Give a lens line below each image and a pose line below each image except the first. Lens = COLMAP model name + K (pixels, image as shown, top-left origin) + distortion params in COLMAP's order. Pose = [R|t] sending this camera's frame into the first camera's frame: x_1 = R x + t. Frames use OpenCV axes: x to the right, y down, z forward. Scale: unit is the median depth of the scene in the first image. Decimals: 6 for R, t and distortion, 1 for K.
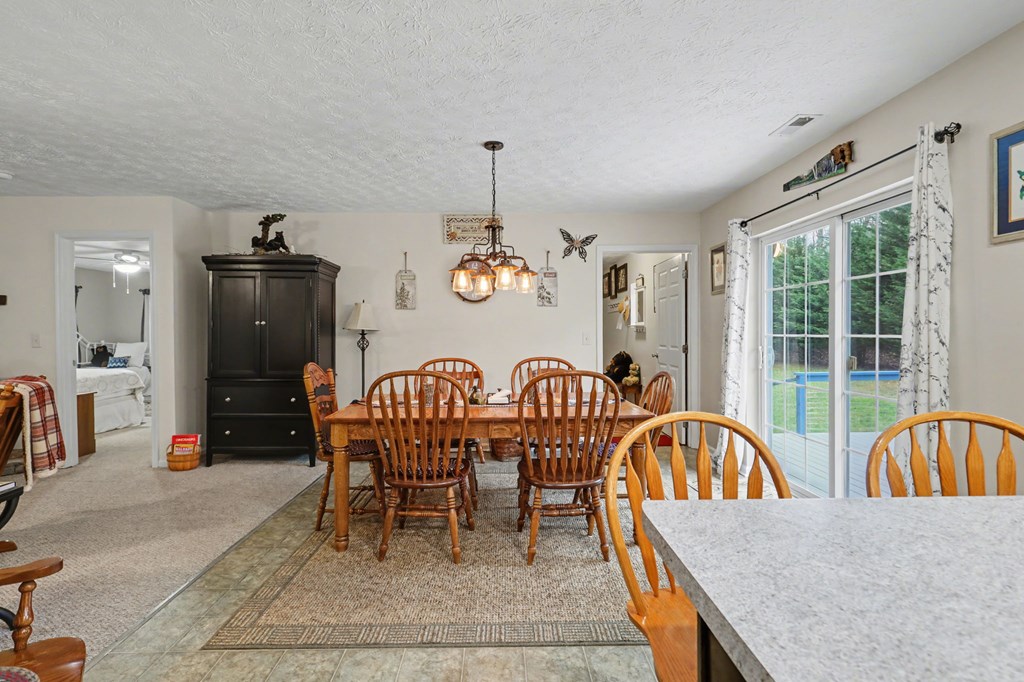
lens RADIAL K [[496.3, 0, 513.0], [0, 496.3, 333.0], [0, 0, 1]] dist [0.000304, -0.000044]
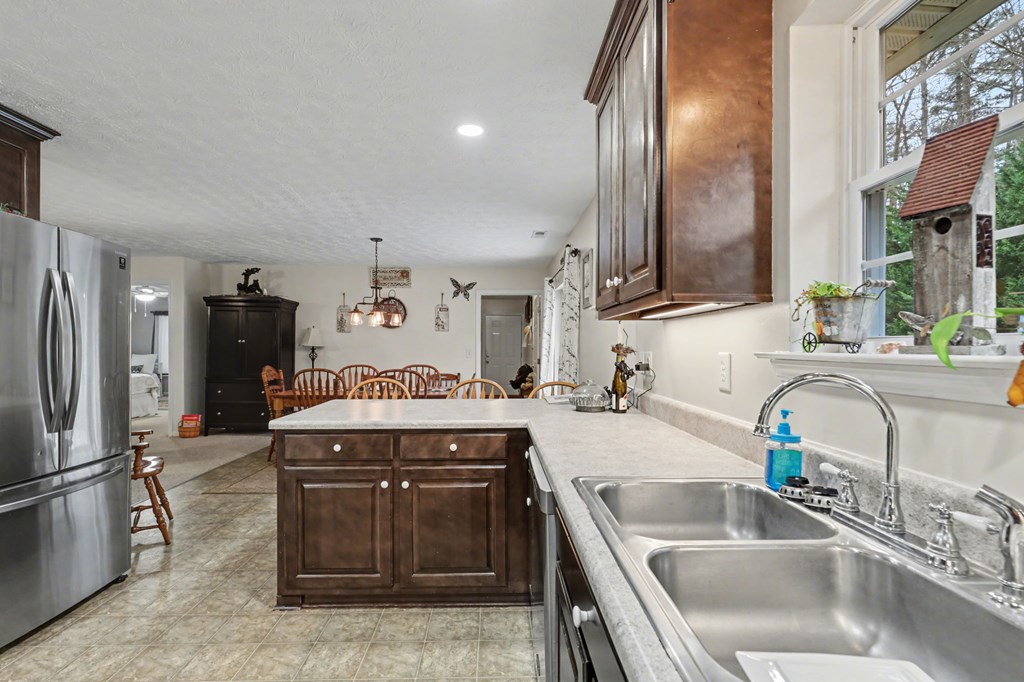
lens RADIAL K [[480.7, 0, 509.5], [0, 480.7, 345.7], [0, 0, 1]] dist [0.000552, 0.000405]
pose [[0.999902, 0.008557, 0.011110, 0.270702], [-0.008477, 0.999938, -0.007252, -0.002675], [-0.011172, 0.007157, 0.999912, -0.440720]]
